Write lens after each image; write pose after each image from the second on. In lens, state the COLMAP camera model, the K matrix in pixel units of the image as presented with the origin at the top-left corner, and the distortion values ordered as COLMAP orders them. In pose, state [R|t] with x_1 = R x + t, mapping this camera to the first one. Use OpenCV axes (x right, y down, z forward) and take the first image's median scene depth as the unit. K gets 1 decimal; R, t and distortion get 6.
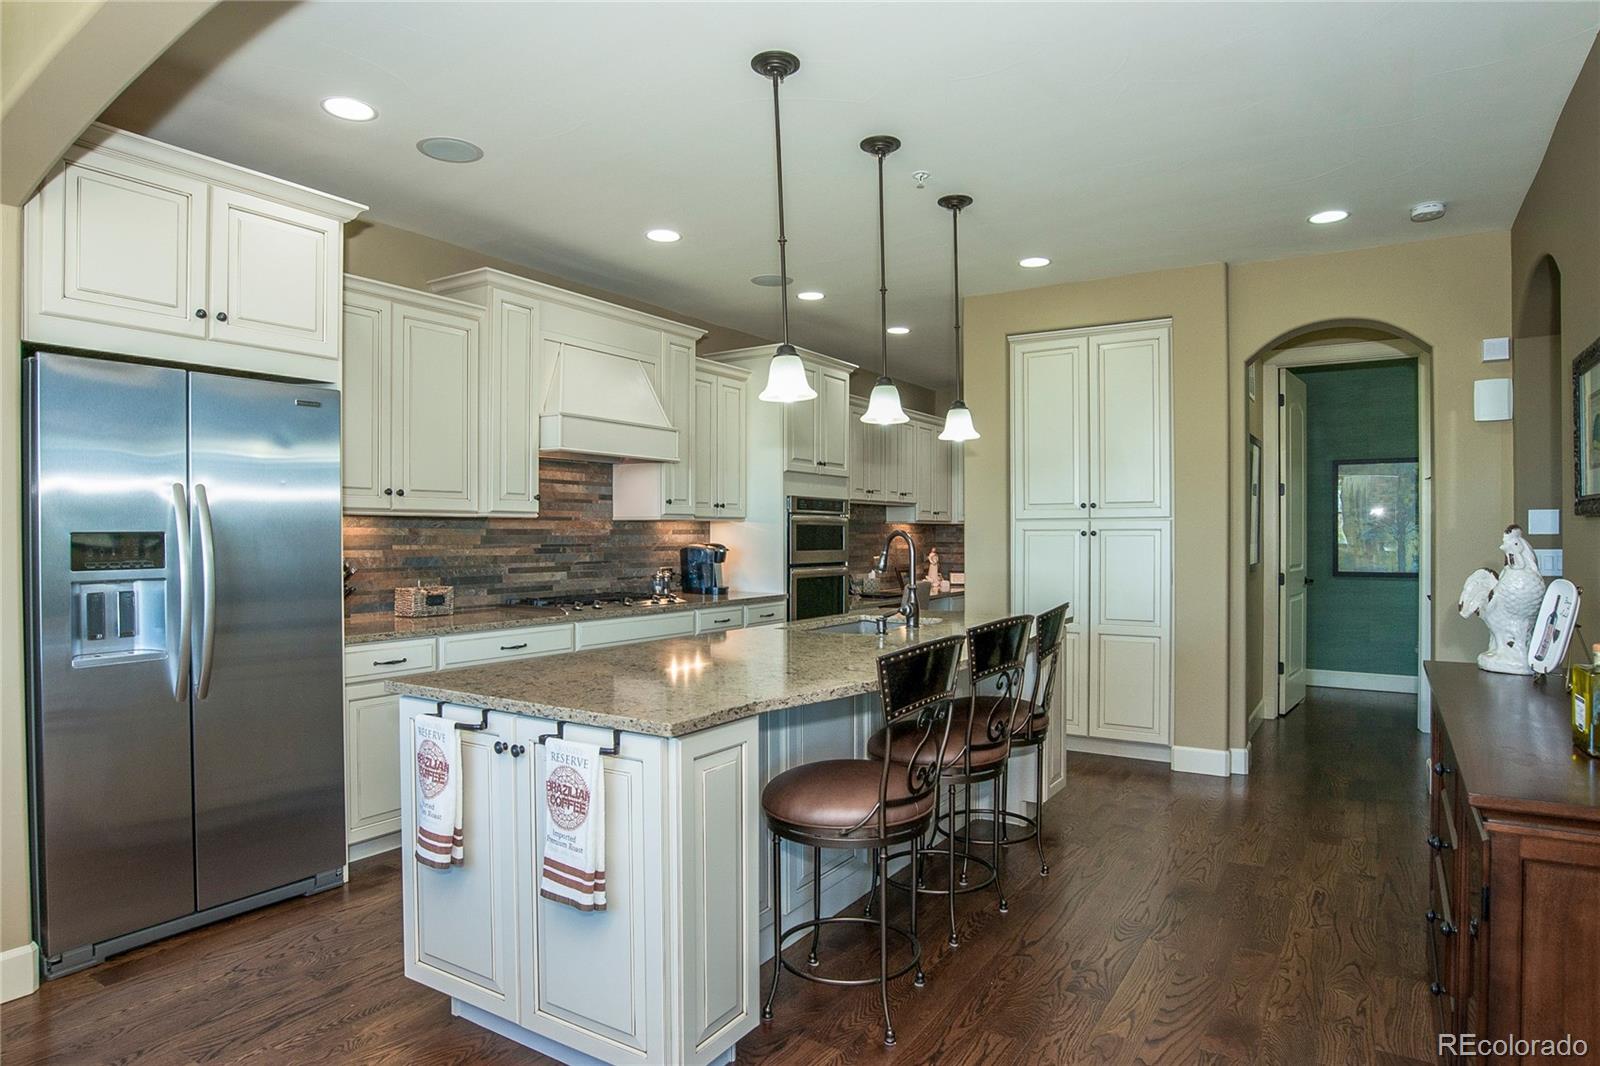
lens RADIAL K [[912.1, 0, 794.9], [0, 912.1, 541.1], [0, 0, 1]] dist [-0.050730, 0.009783]
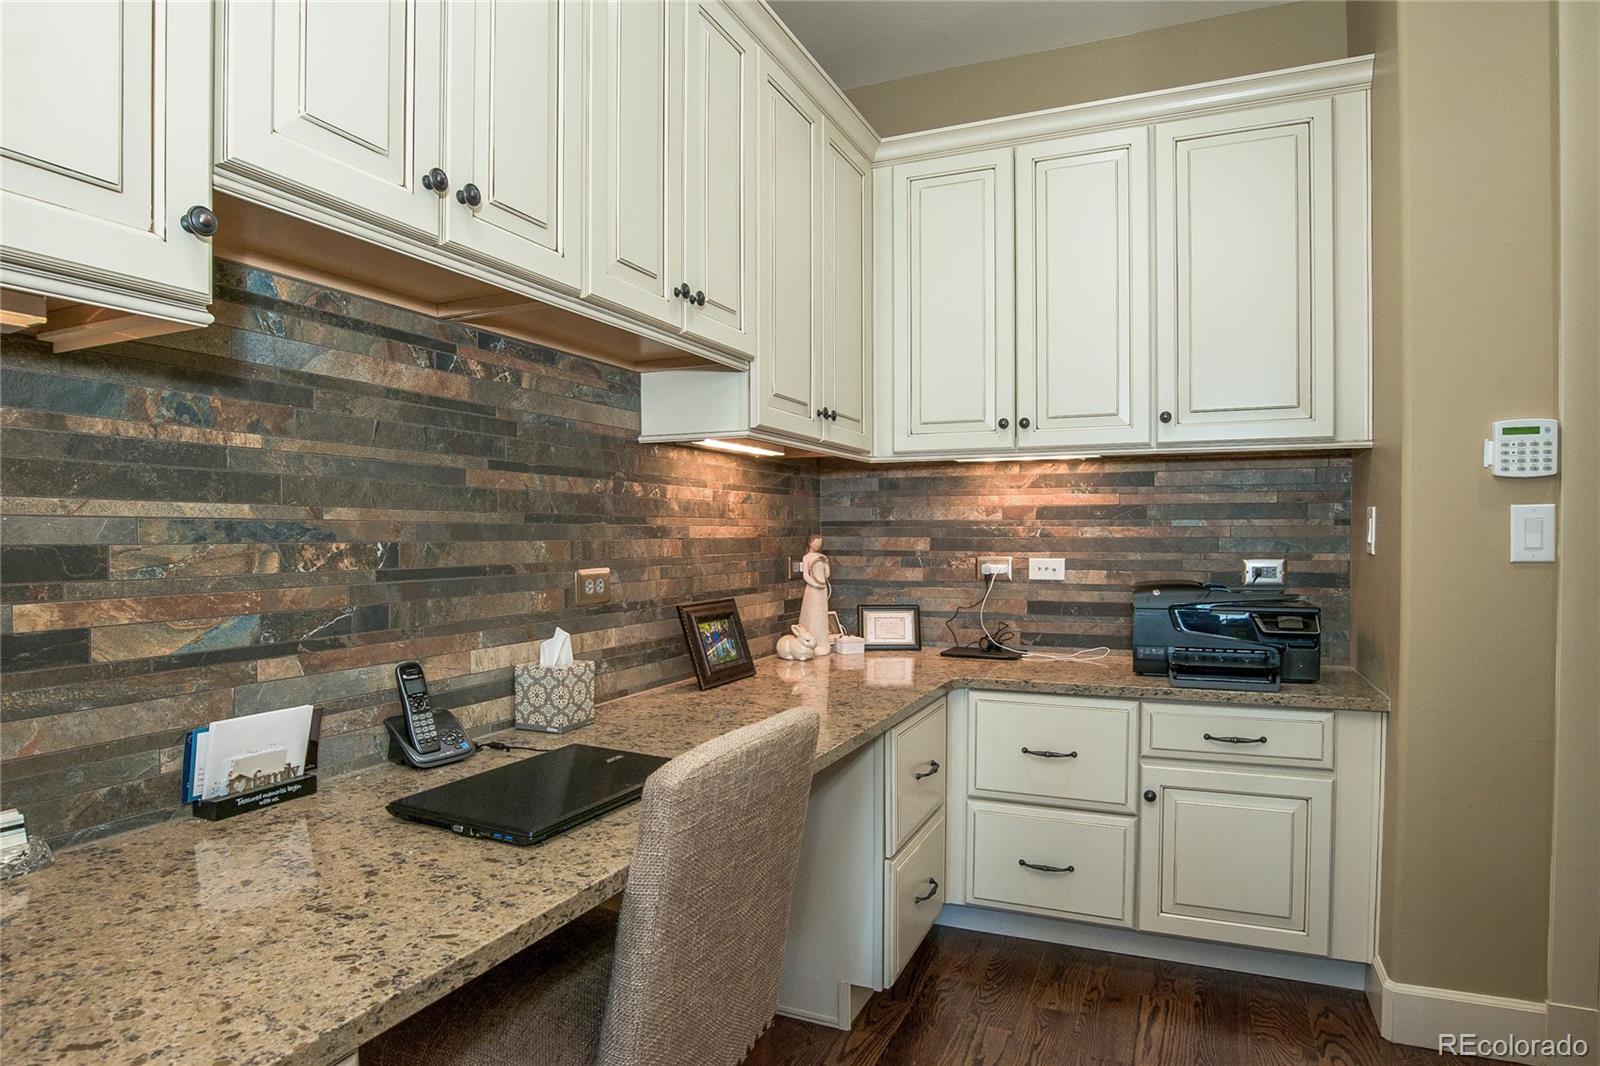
lens RADIAL K [[912.1, 0, 792.5], [0, 912.1, 547.7], [0, 0, 1]] dist [-0.050730, 0.009783]
pose [[0.990322, -0.001357, 0.138784, 0.161161], [0.000046, 0.999955, 0.009456, 0.013667], [-0.138790, -0.009358, 0.990278, 1.106999]]
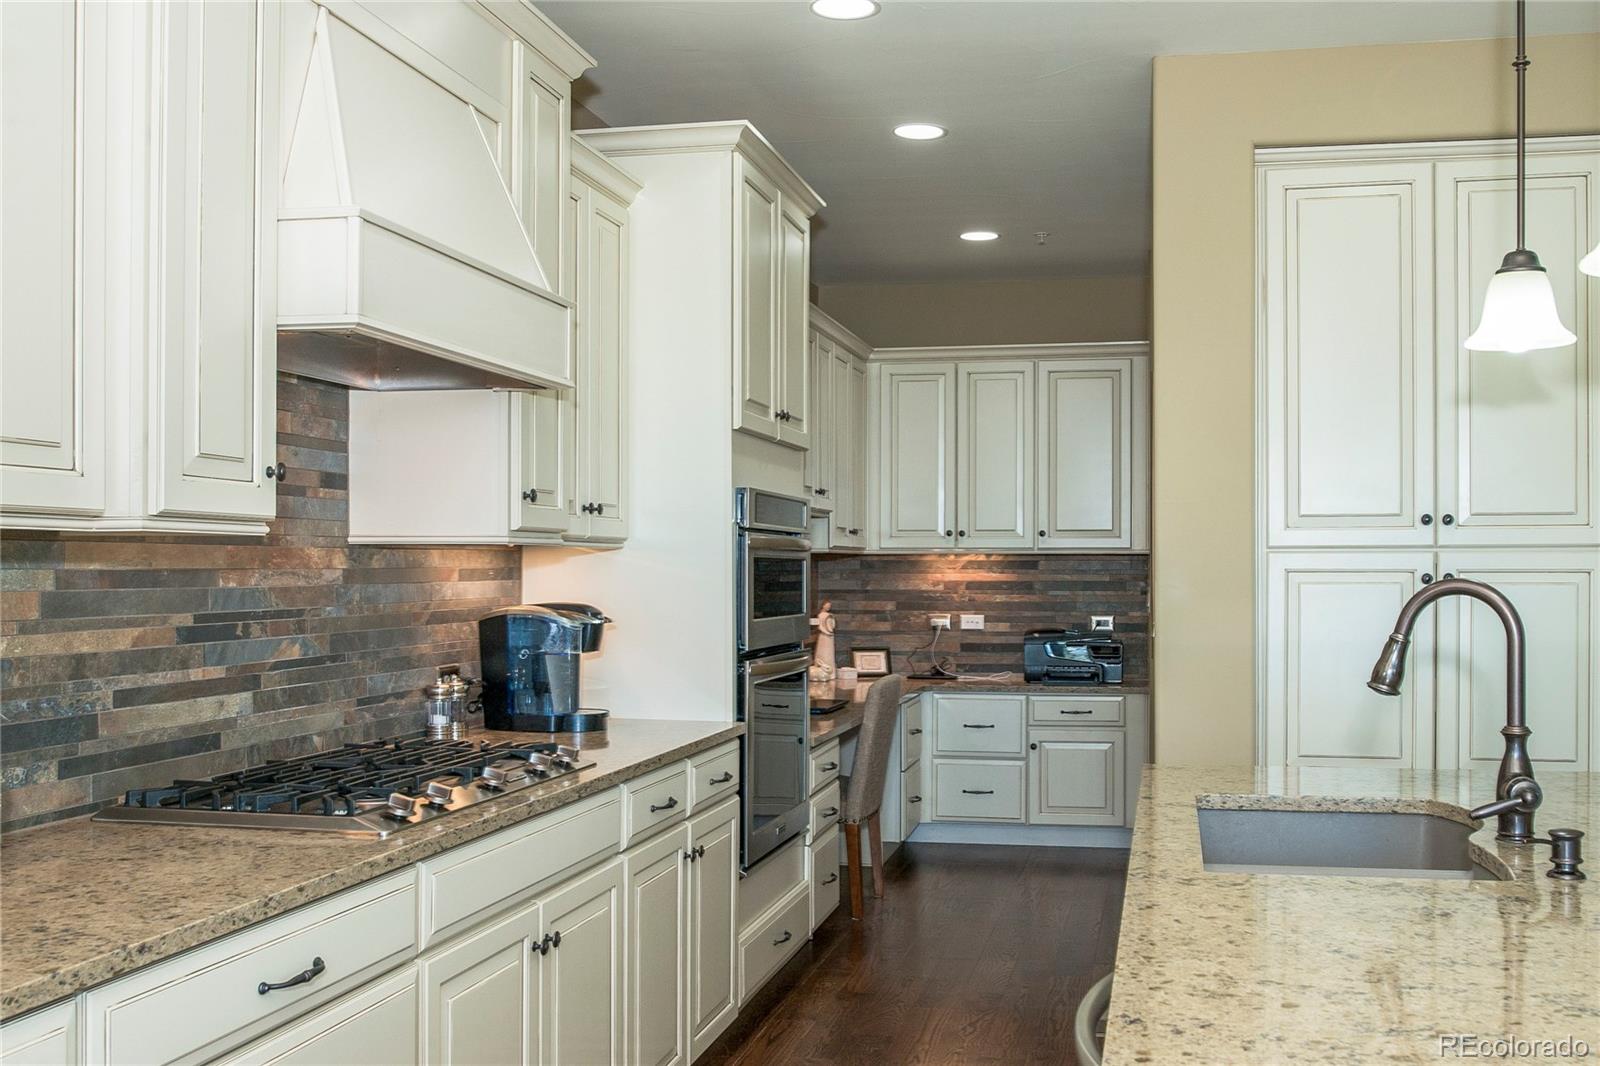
lens RADIAL K [[1569.3, 0, 850.1], [0, 1569.3, 562.2], [0, 0, 1]] dist [-0.016933, 0.000000]
pose [[0.932060, 0.004355, 0.362277, -0.234316], [-0.000997, 0.999955, -0.009454, -0.009452], [-0.362302, 0.008450, 0.932022, 0.331205]]
